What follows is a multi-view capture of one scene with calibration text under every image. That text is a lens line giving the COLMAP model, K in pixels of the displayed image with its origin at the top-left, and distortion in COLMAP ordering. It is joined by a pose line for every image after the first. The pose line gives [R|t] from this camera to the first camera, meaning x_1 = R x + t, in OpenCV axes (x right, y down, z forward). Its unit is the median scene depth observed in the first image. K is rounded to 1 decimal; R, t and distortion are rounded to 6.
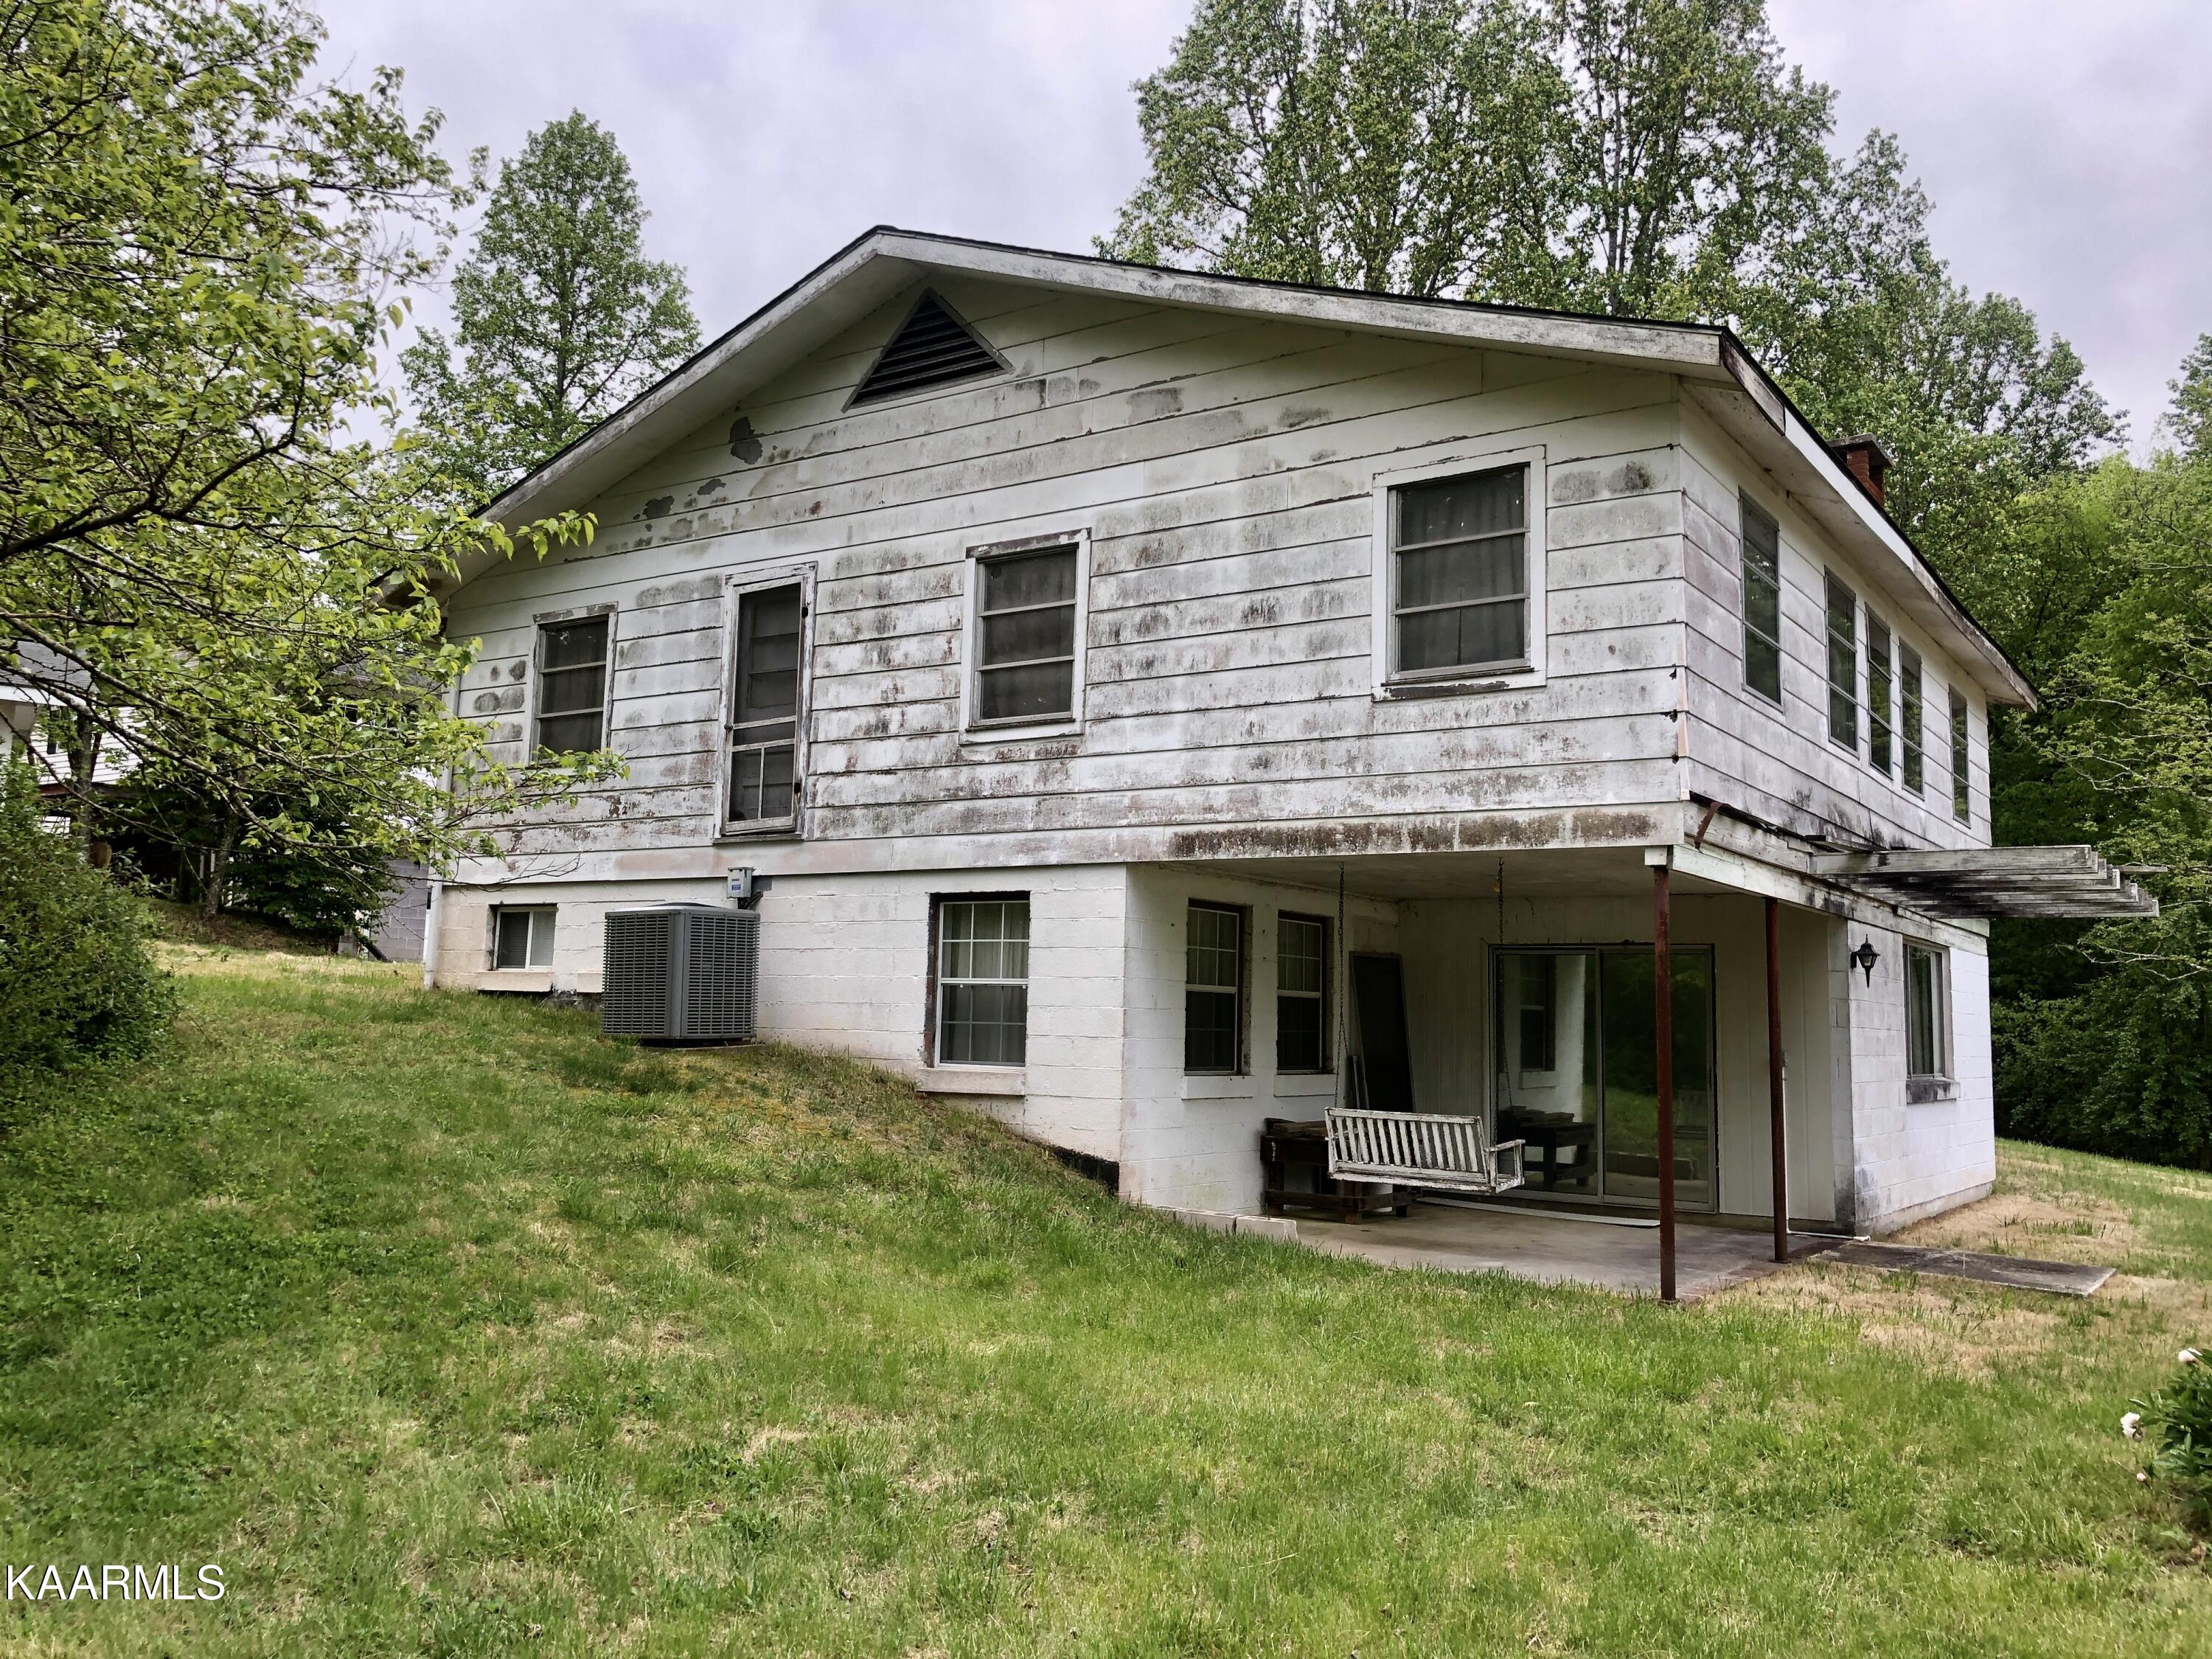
lens RADIAL K [[1785.7, 0, 1106.0], [0, 1785.7, 829.5], [0, 0, 1]] dist [0.146347, -0.393305]
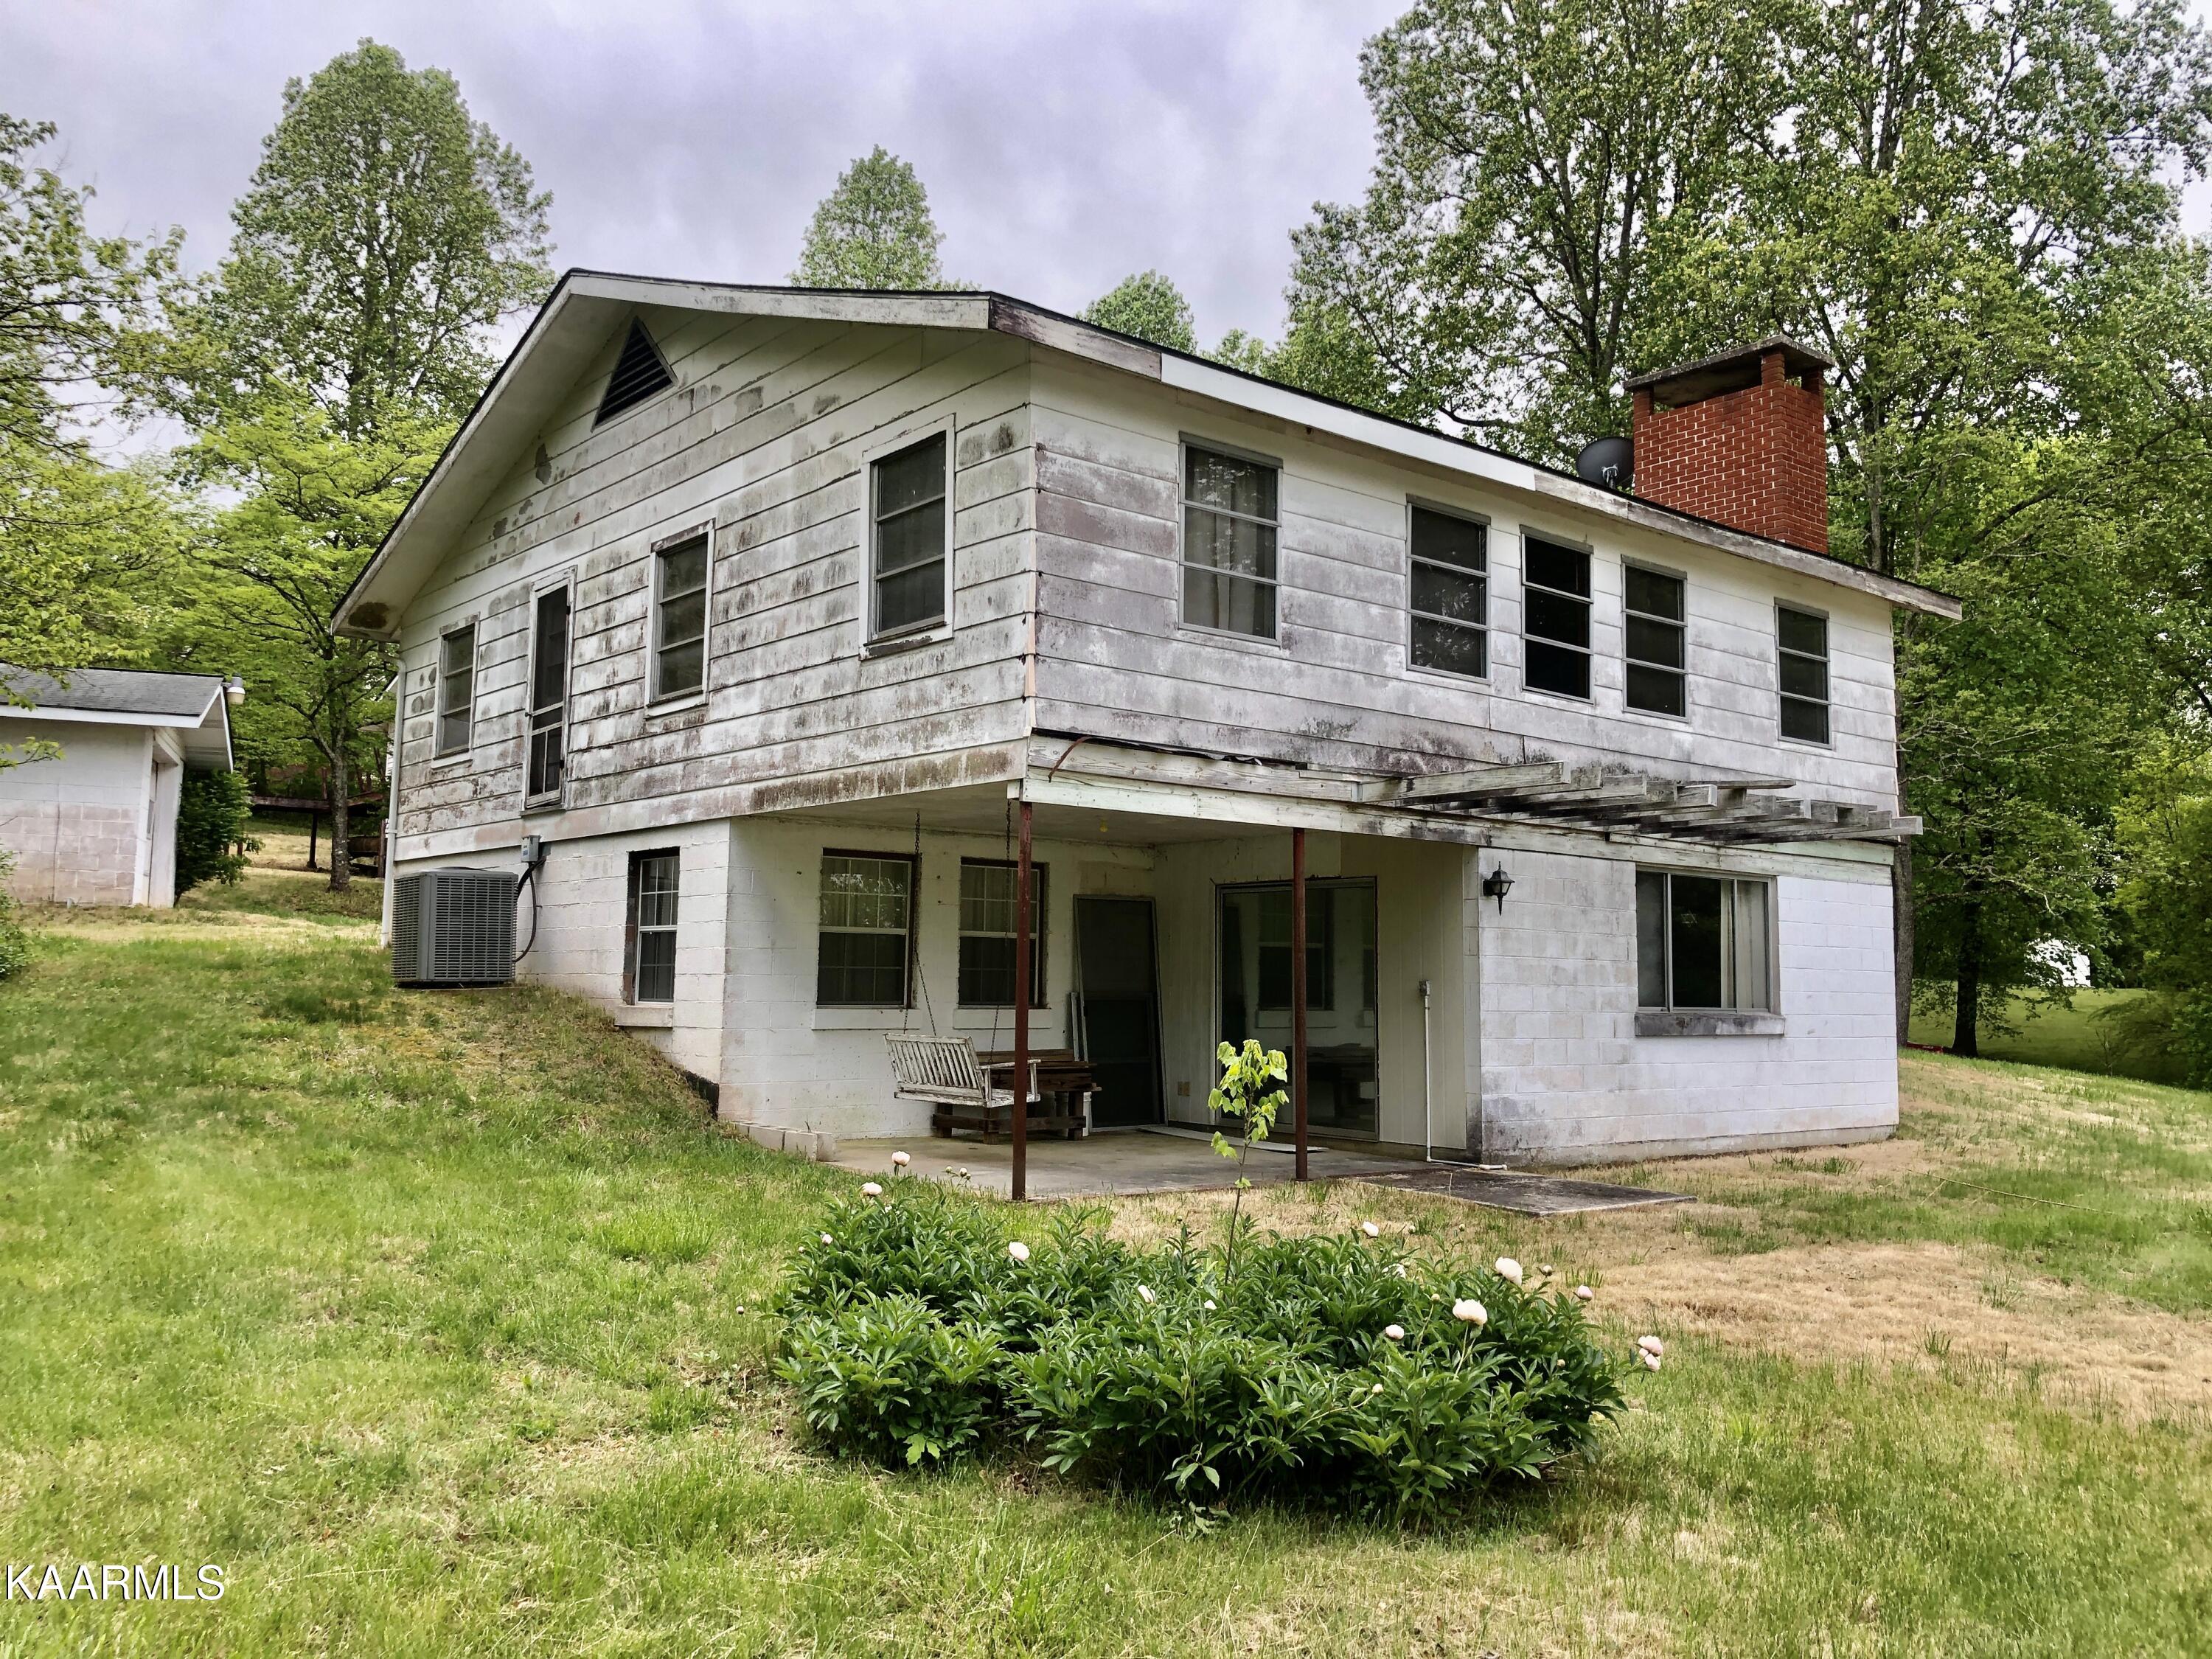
lens RADIAL K [[1785.7, 0, 1106.0], [0, 1785.7, 829.5], [0, 0, 1]] dist [0.146347, -0.393305]
pose [[0.958629, -0.036791, -0.282271, 0.529773], [0.040294, 0.999166, 0.006616, 0.026998], [0.281792, -0.017716, 0.959312, -0.008442]]
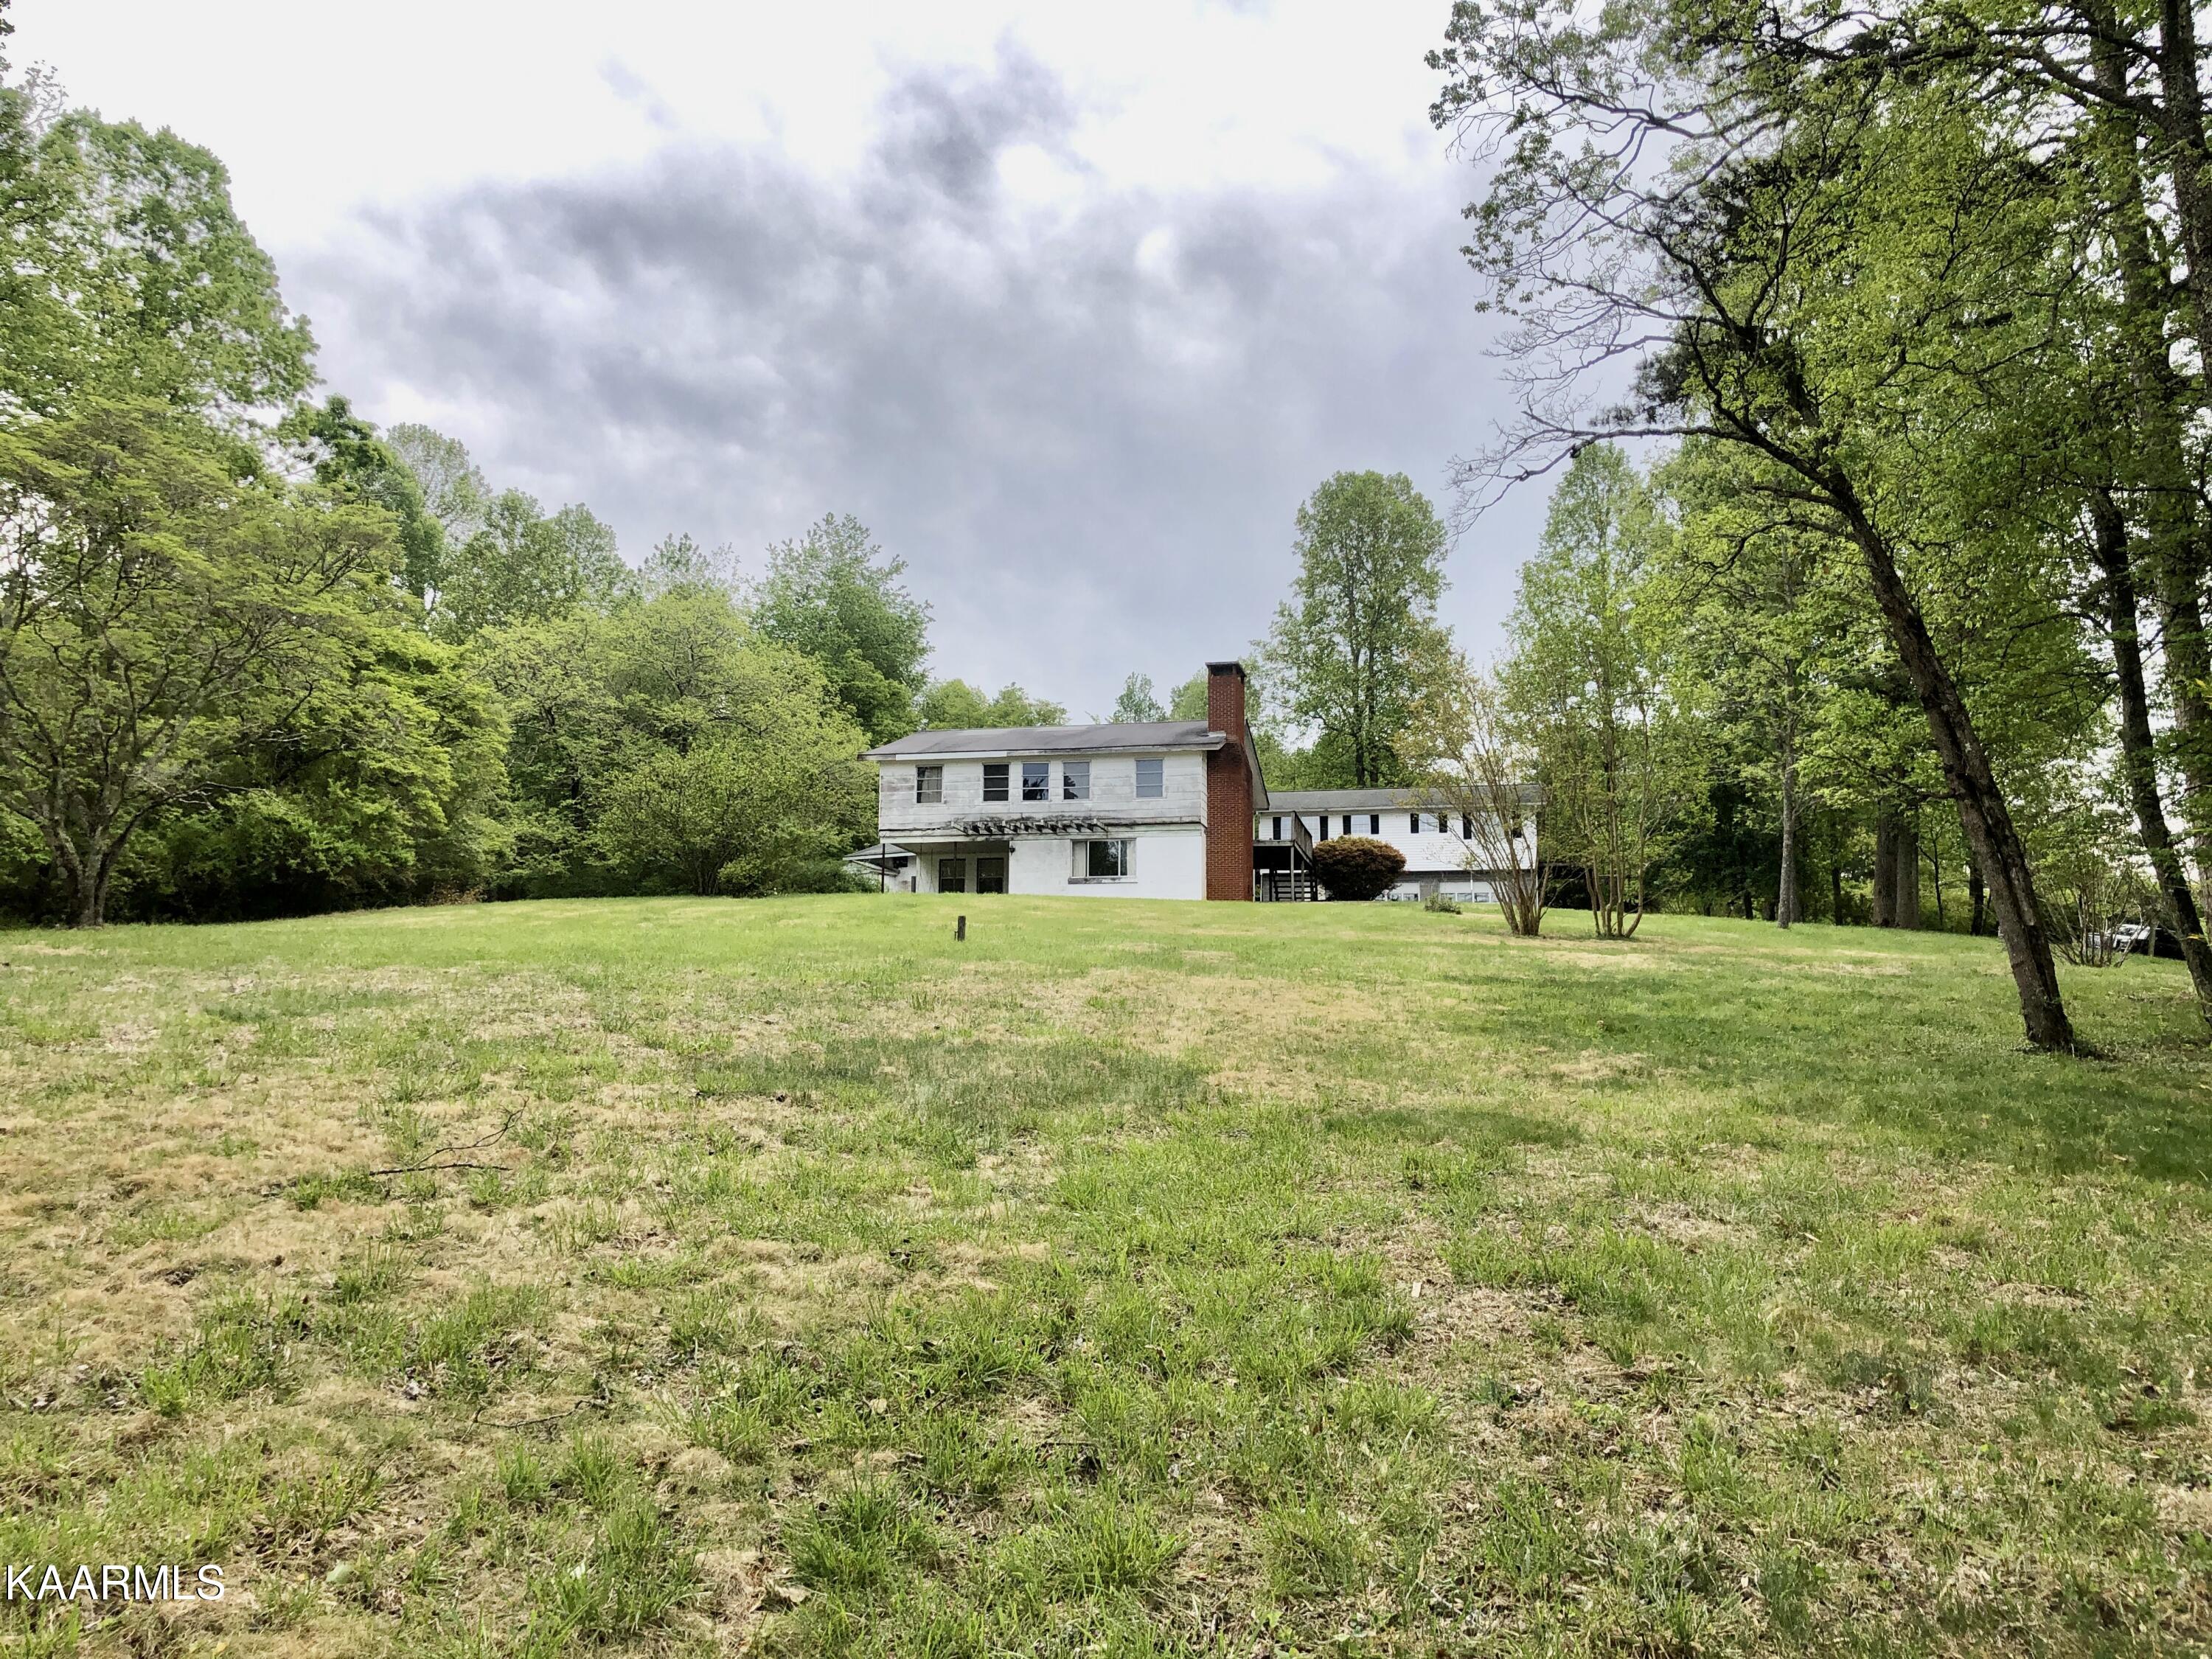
lens RADIAL K [[1784.5, 0, 1108.4], [0, 1784.5, 825.4], [0, 0, 1]] dist [0.022678, -0.002251]
pose [[0.374412, -0.172571, -0.911062, 4.574172], [0.101341, 0.984259, -0.144788, 0.682117], [0.921708, -0.038117, 0.386007, -0.404243]]
